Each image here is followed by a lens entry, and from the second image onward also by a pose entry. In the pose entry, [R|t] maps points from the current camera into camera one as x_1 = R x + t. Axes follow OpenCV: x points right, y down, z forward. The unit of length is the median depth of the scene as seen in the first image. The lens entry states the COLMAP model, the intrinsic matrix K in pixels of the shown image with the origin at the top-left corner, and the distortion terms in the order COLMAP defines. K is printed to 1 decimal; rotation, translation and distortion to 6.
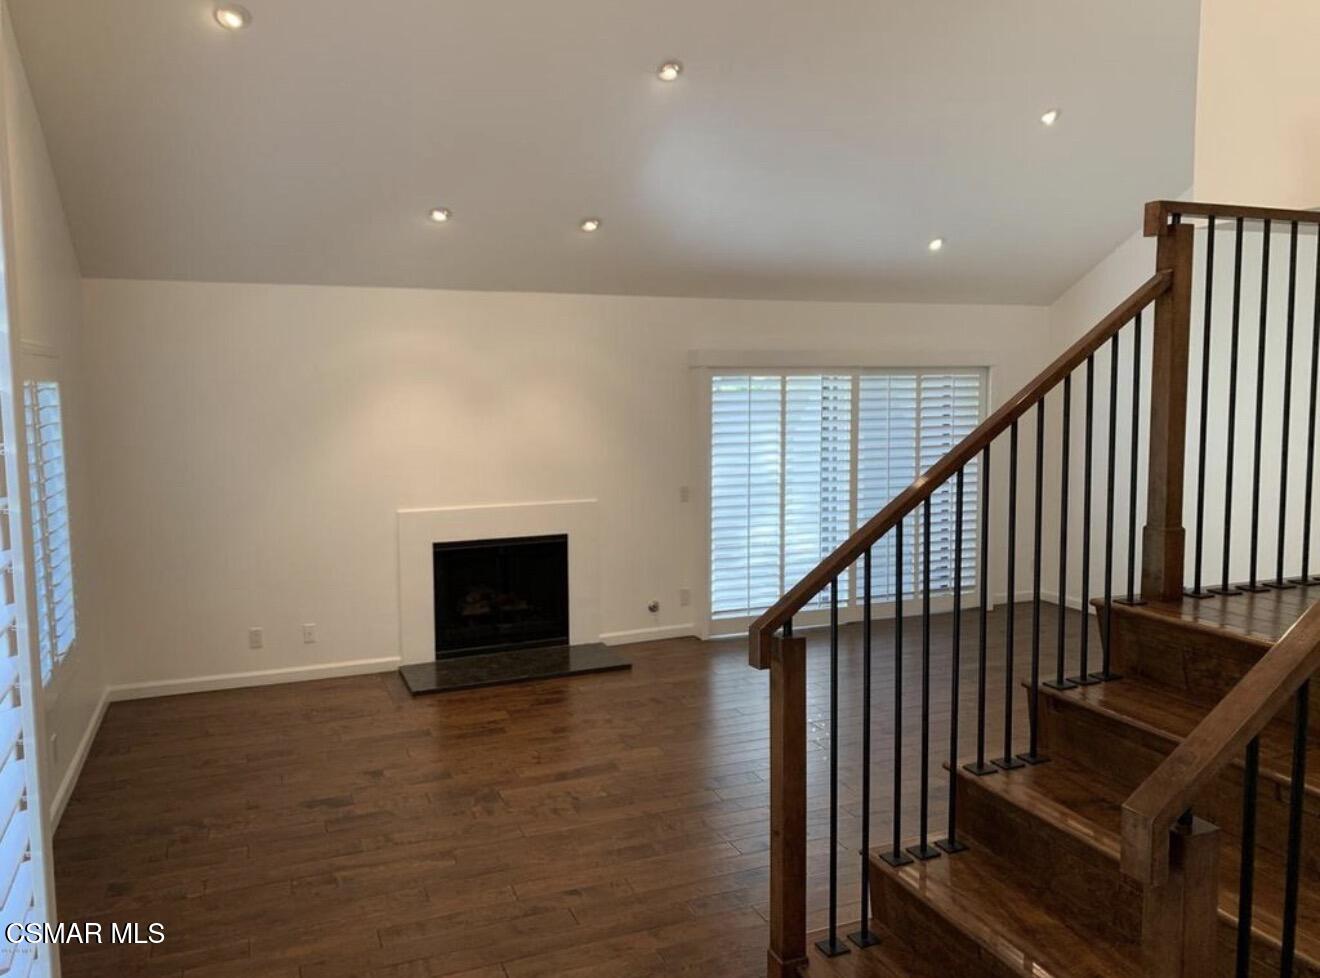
lens RADIAL K [[985.8, 0, 659.0], [0, 985.8, 470.9], [0, 0, 1]] dist [0.001004, -0.003302]
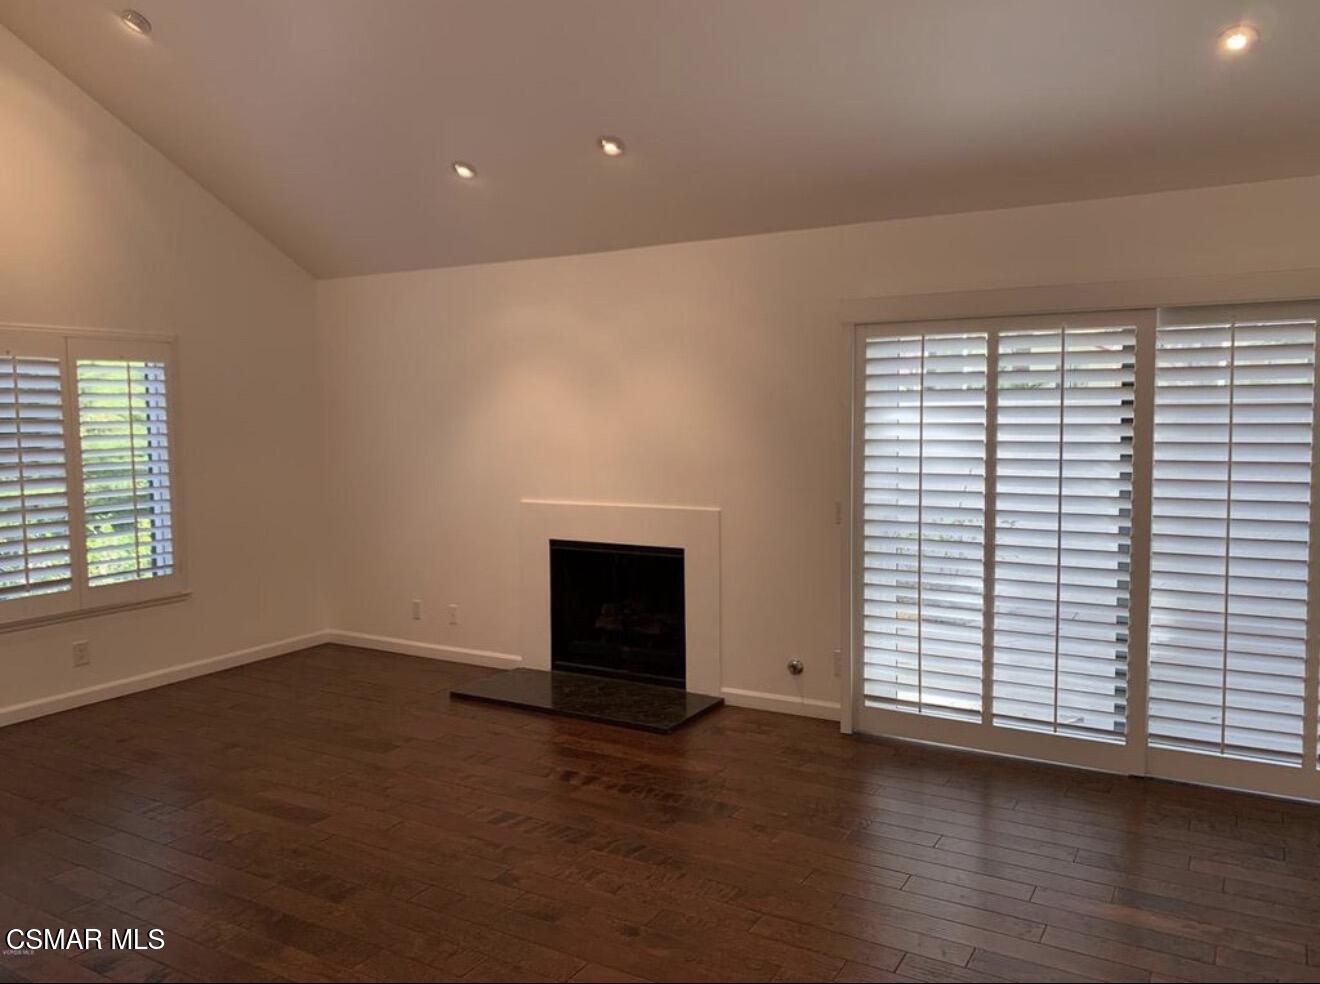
lens RADIAL K [[1016.7, 0, 660.0], [0, 1016.7, 492.0], [0, 0, 1]] dist [0.005548, 0.000056]
pose [[0.604756, 0.070355, -0.793297, 0.544097], [-0.060440, 0.997272, 0.042370, -0.014643], [0.794114, 0.022323, 0.607358, 0.501180]]
